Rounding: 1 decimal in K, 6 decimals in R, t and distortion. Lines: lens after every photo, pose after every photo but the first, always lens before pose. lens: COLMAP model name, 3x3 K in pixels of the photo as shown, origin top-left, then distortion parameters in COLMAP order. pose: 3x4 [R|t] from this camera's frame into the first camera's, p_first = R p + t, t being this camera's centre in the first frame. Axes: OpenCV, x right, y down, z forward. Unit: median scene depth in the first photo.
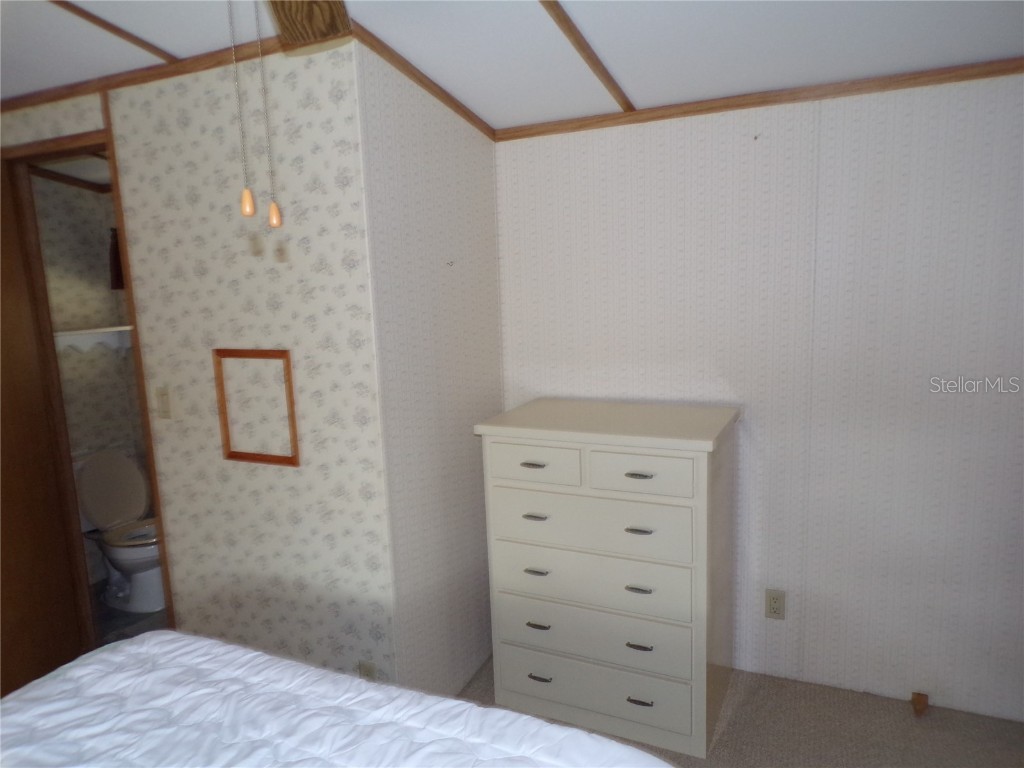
lens RADIAL K [[671.1, 0, 512.0], [0, 671.1, 384.0], [0, 0, 1]] dist [-0.002346, -0.003811]
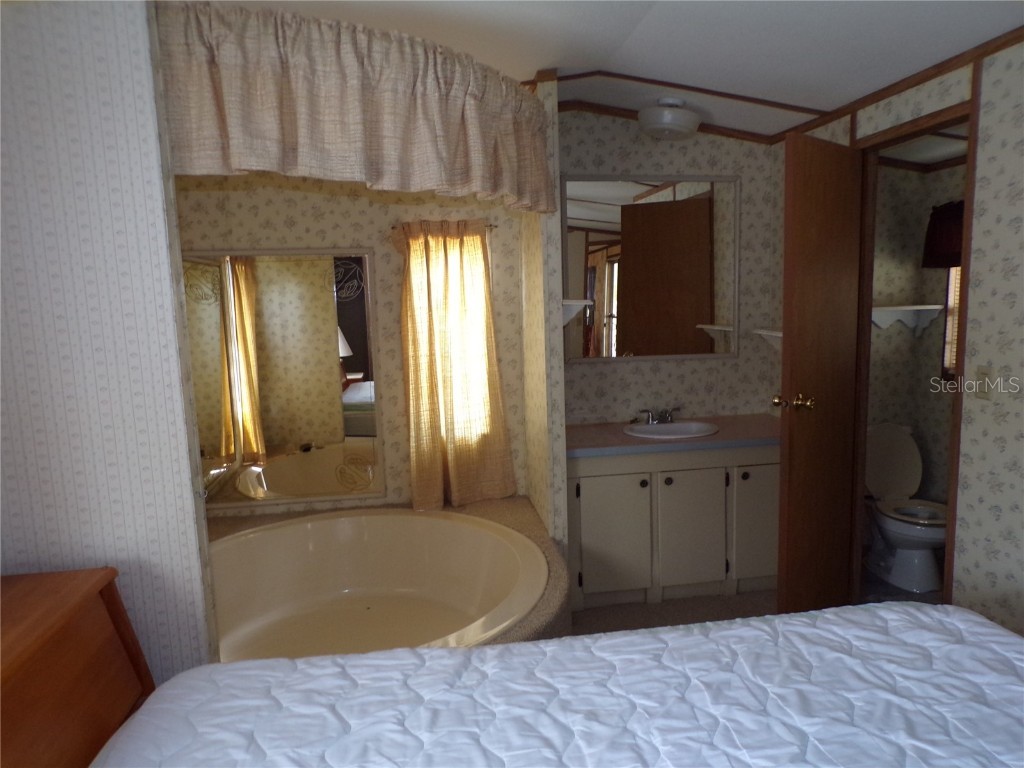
lens RADIAL K [[671.1, 0, 512.0], [0, 671.1, 384.0], [0, 0, 1]] dist [-0.002346, -0.003811]
pose [[0.542373, 0.131218, -0.829827, -0.097524], [-0.123555, 0.989446, 0.075703, 0.043557], [0.831003, 0.061470, 0.552861, -0.084299]]
